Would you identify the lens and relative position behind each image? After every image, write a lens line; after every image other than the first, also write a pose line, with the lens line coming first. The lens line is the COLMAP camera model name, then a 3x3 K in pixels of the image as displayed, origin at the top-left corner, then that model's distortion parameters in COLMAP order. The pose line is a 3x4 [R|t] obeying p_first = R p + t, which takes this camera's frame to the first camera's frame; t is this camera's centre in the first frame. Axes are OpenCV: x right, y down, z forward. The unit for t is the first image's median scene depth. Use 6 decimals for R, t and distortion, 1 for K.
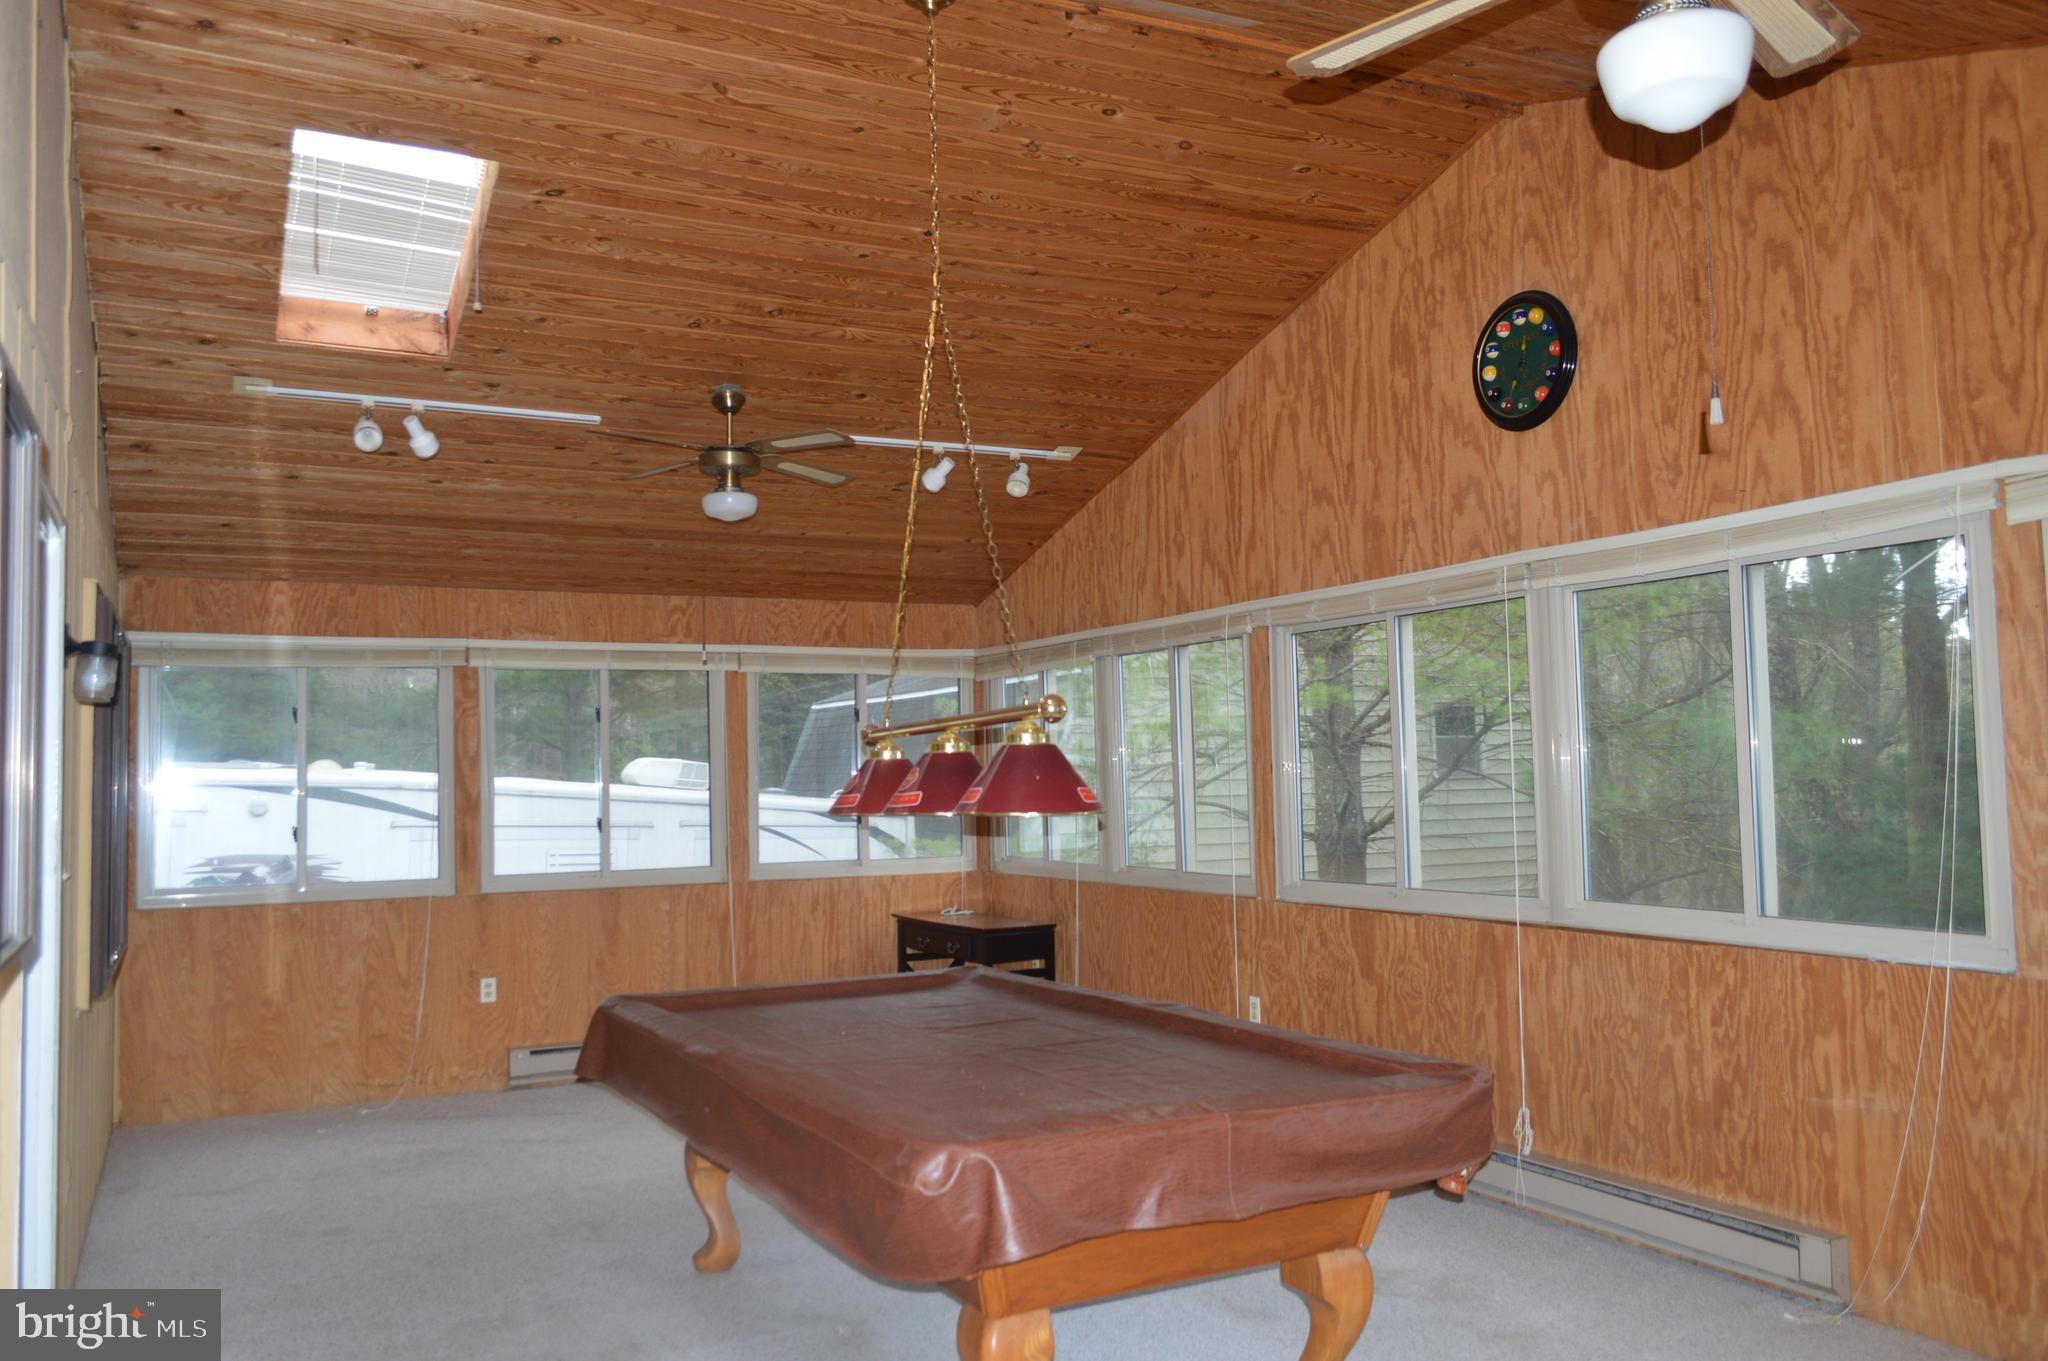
lens RADIAL K [[1611.0, 0, 1024.0], [0, 1611.0, 680.5], [0, 0, 1]] dist [0.003531, -0.003894]
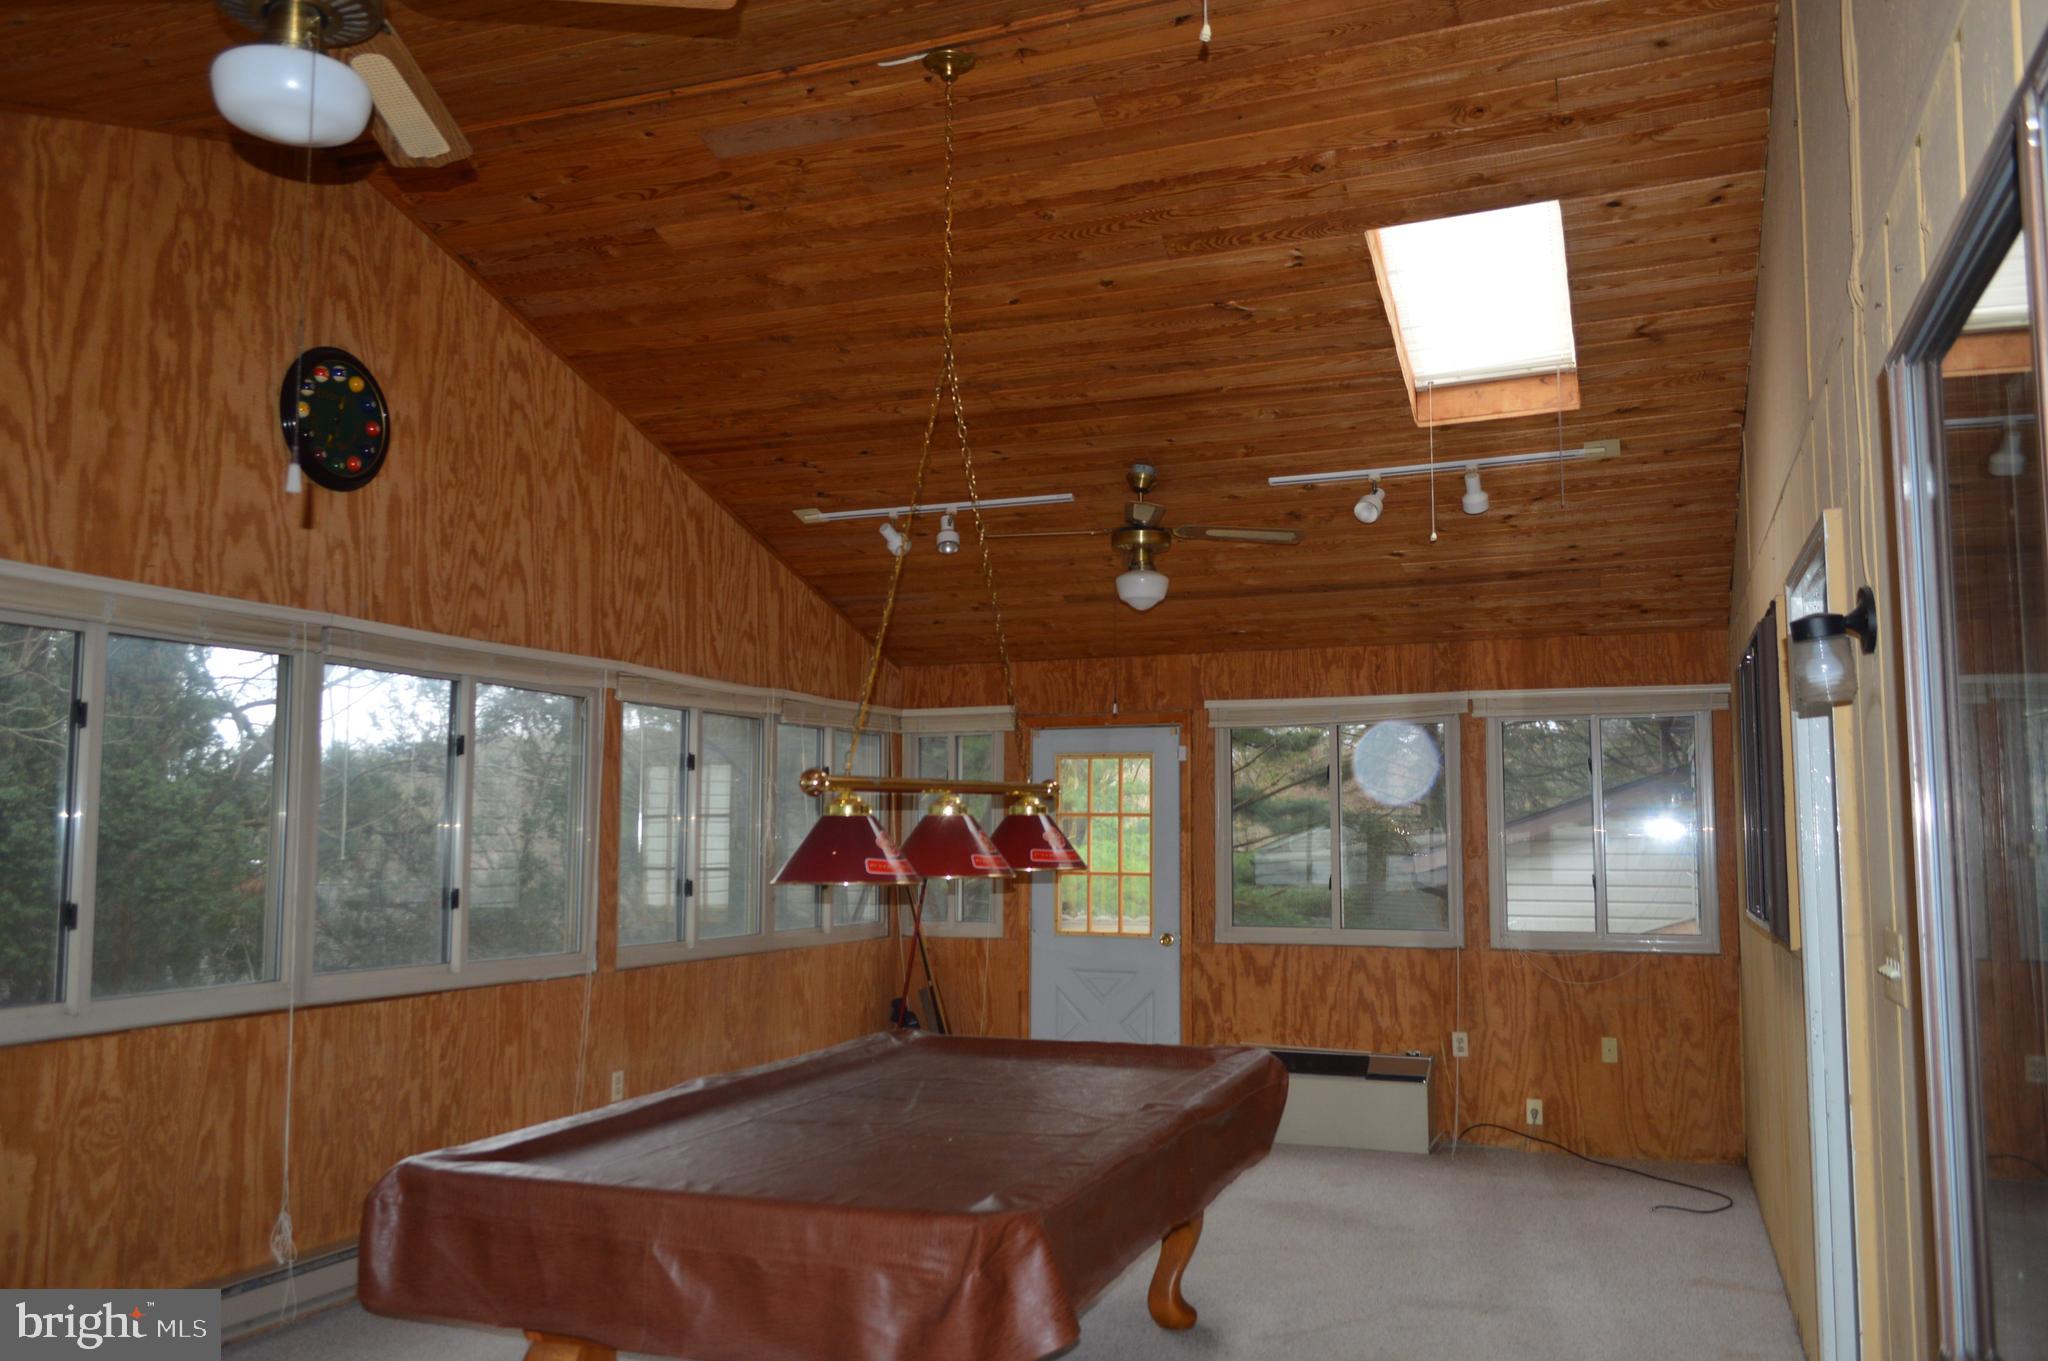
lens RADIAL K [[1611.0, 0, 1024.0], [0, 1611.0, 680.5], [0, 0, 1]] dist [0.003531, -0.003894]
pose [[-0.664866, 0.096884, 0.740653, -0.676567], [-0.028582, 0.987527, -0.154835, 0.096438], [-0.746416, -0.124114, -0.653804, 1.320747]]
